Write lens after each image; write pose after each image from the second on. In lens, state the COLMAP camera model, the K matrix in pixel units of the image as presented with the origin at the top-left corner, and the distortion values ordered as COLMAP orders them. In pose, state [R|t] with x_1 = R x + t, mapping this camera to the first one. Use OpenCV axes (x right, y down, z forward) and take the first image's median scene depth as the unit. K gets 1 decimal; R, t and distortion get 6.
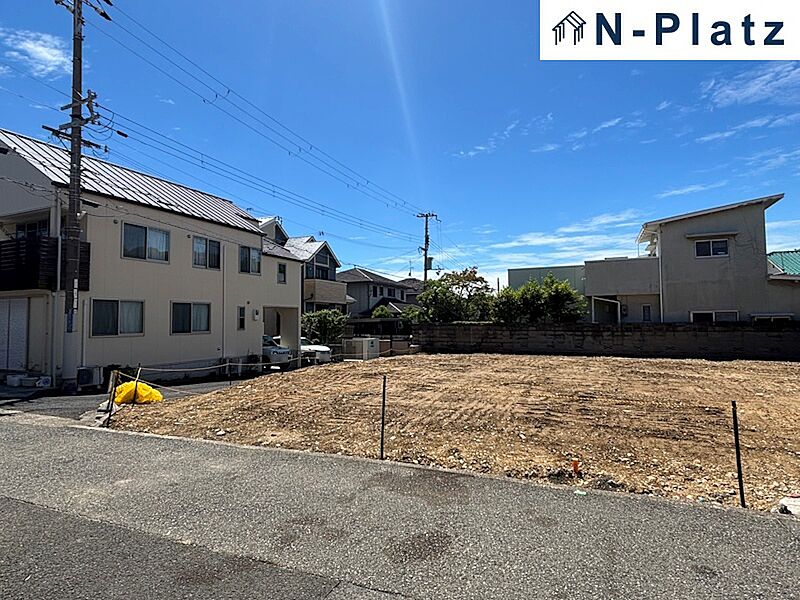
lens RADIAL K [[455.2, 0, 402.8], [0, 455.2, 296.9], [0, 0, 1]] dist [0.017087, -0.023088]
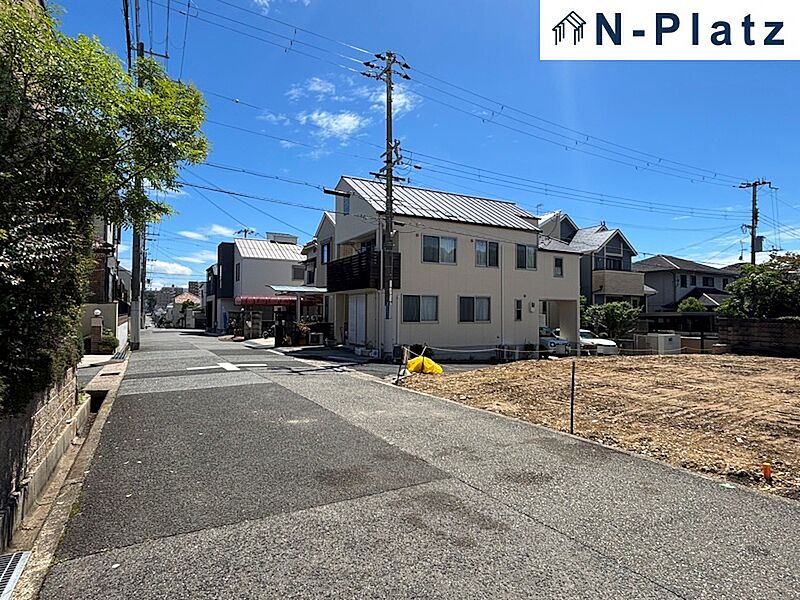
lens RADIAL K [[455.2, 0, 399.2], [0, 455.2, 300.9], [0, 0, 1]] dist [0.017087, -0.023088]
pose [[0.791832, -0.003522, -0.610729, 0.085901], [0.019099, 0.999637, 0.018999, -0.001822], [0.610440, -0.026708, 0.791612, -0.043246]]
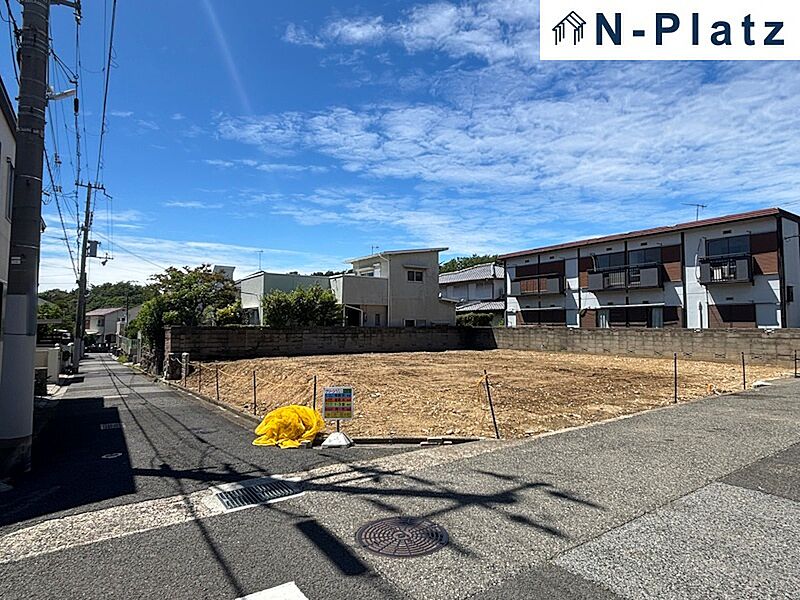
lens RADIAL K [[455.2, 0, 399.9], [0, 455.2, 304.5], [0, 0, 1]] dist [0.017087, -0.023088]
pose [[0.529372, 0.047801, 0.847042, -0.569790], [-0.051020, 0.998398, -0.024457, 0.022883], [-0.846854, -0.030269, 0.530963, 0.270641]]
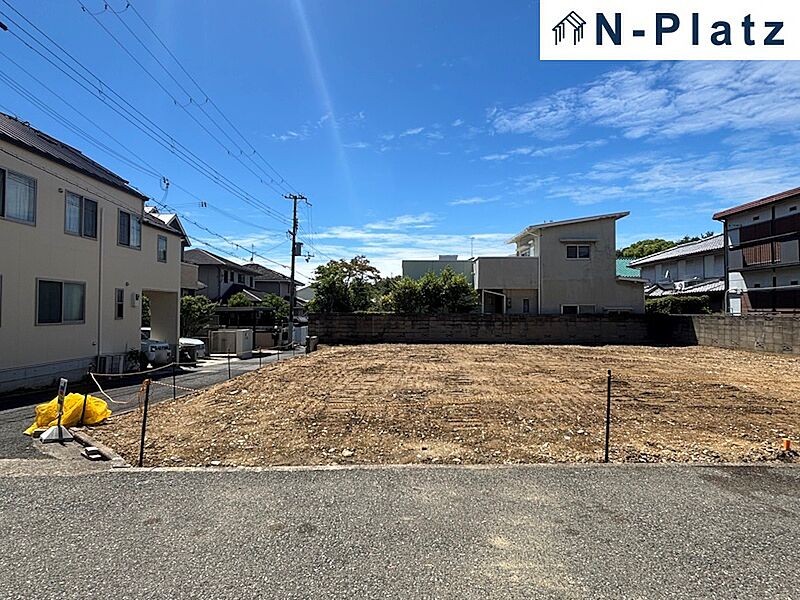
lens RADIAL K [[455.2, 0, 403.4], [0, 455.2, 289.5], [0, 0, 1]] dist [0.017087, -0.023088]
pose [[0.914784, 0.029055, 0.402898, -0.217747], [-0.031251, 0.999511, -0.001124, 0.007689], [-0.402734, -0.011563, 0.915244, 0.093214]]
